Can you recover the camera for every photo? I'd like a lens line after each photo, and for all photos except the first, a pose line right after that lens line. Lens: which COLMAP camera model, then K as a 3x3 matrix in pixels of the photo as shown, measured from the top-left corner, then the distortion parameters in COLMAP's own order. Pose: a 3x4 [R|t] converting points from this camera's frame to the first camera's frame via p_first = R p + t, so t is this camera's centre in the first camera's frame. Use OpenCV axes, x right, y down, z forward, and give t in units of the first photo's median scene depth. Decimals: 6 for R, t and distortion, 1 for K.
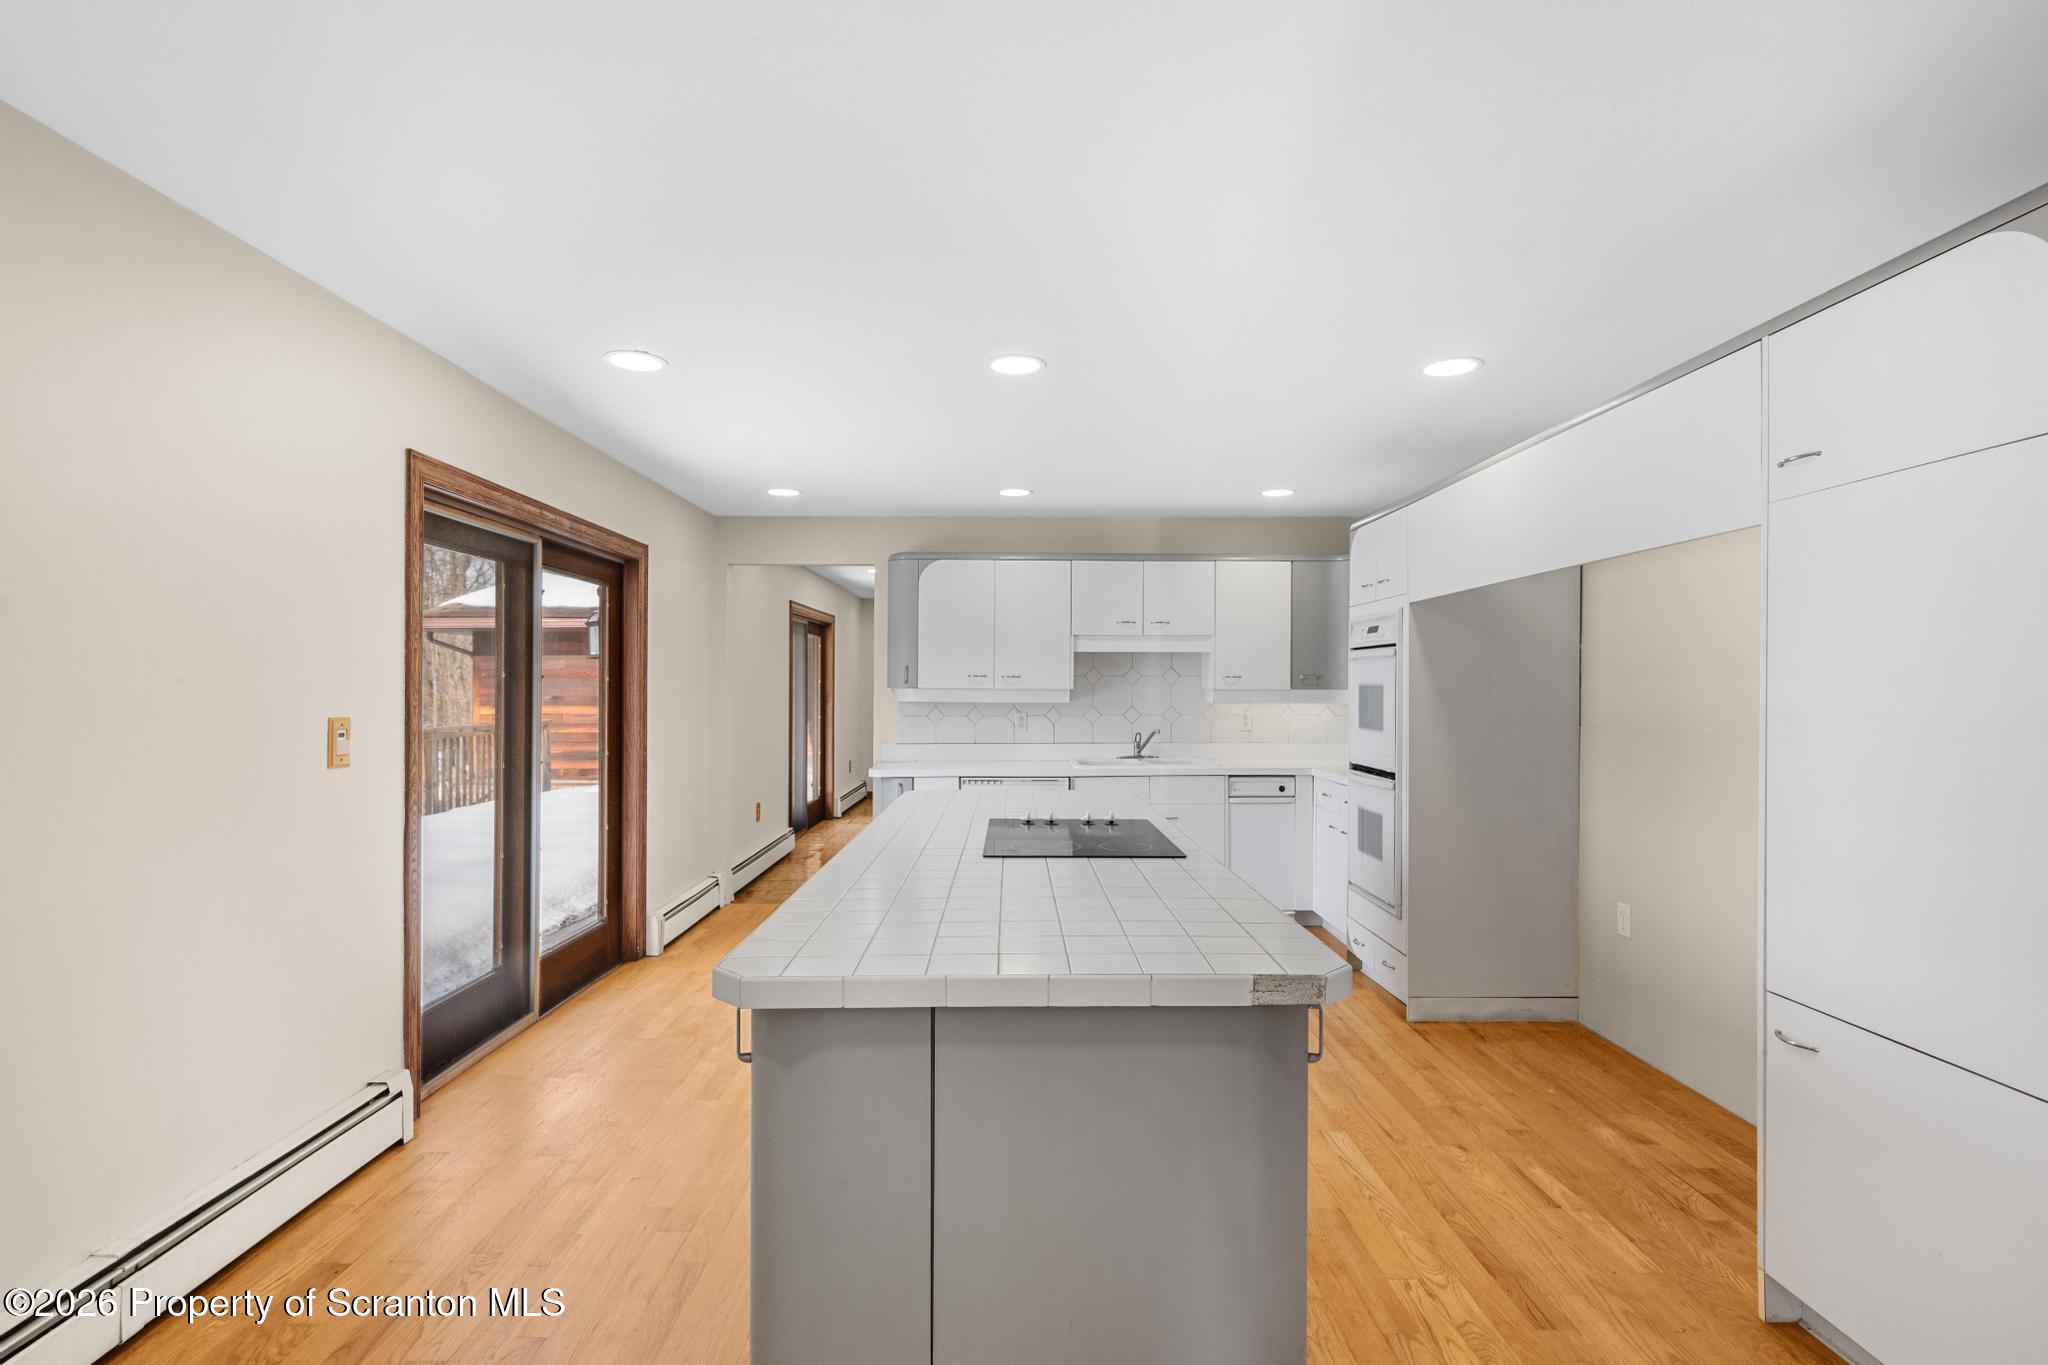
lens RADIAL K [[995.0, 0, 1022.9], [0, 995.0, 685.5], [0, 0, 1]] dist [0.002881, 0.000055]
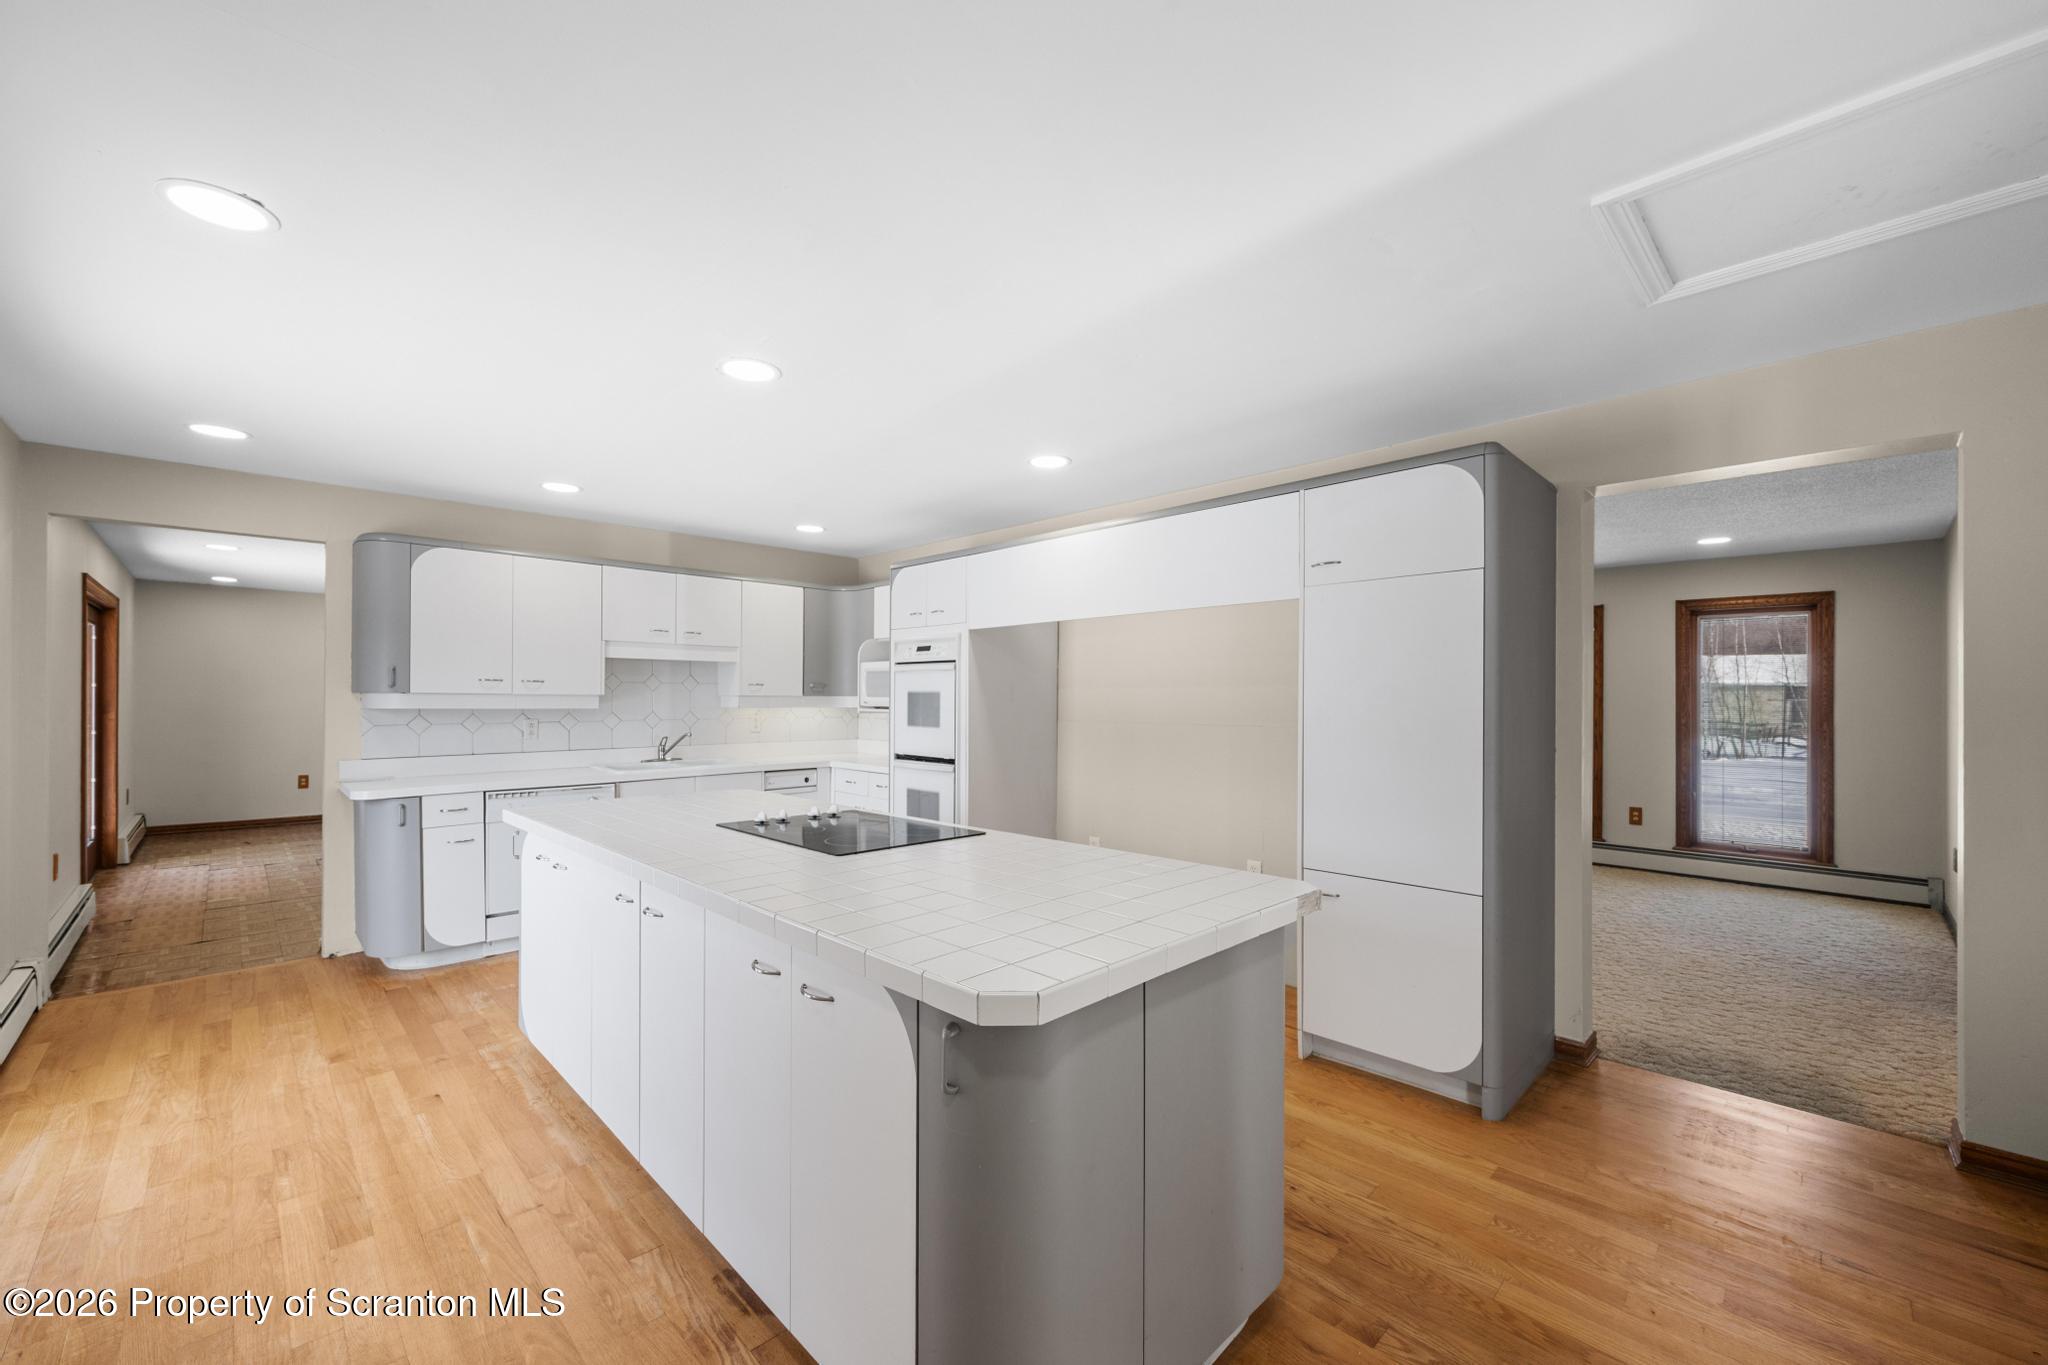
lens RADIAL K [[811.2, 0, 1037.8], [0, 811.2, 694.9], [0, 0, 1]] dist [-0.005945, 0.000709]
pose [[0.709941, 0.004224, 0.704249, -0.212109], [-0.003833, 0.999990, -0.002134, 0.003887], [-0.704251, -0.001185, 0.709950, 0.119375]]
